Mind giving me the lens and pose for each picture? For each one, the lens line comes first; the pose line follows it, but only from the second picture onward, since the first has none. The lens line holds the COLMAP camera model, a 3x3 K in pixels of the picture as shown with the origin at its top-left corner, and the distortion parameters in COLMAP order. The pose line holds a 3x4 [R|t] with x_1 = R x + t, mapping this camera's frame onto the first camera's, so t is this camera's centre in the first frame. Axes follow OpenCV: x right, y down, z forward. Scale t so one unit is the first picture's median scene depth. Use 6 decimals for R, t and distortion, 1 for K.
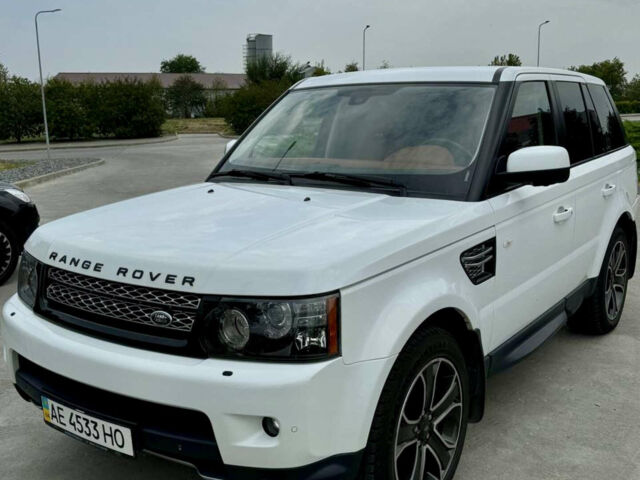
lens RADIAL K [[698.2, 0, 320.0], [0, 698.2, 240.0], [0, 0, 1]] dist [0.185600, -0.388902]
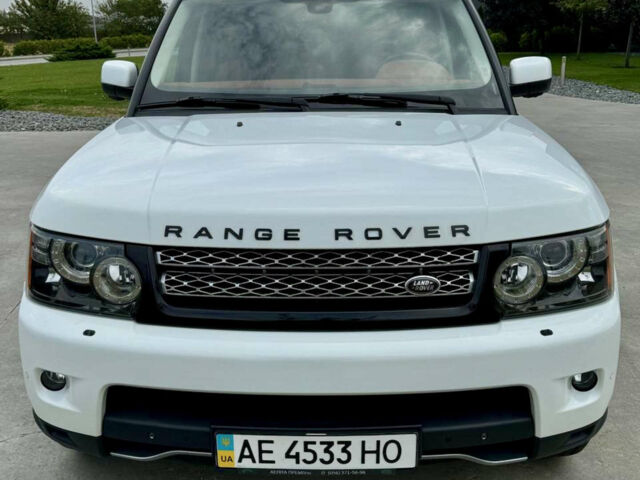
lens RADIAL K [[714.9, 0, 218.6], [0, 714.9, 237.1], [0, 0, 1]] dist [0.014201, -0.000628]
pose [[0.830541, -0.149090, 0.536632, -0.788387], [0.108356, 0.988349, 0.106888, -0.044723], [-0.546316, -0.030628, 0.837019, 0.463011]]
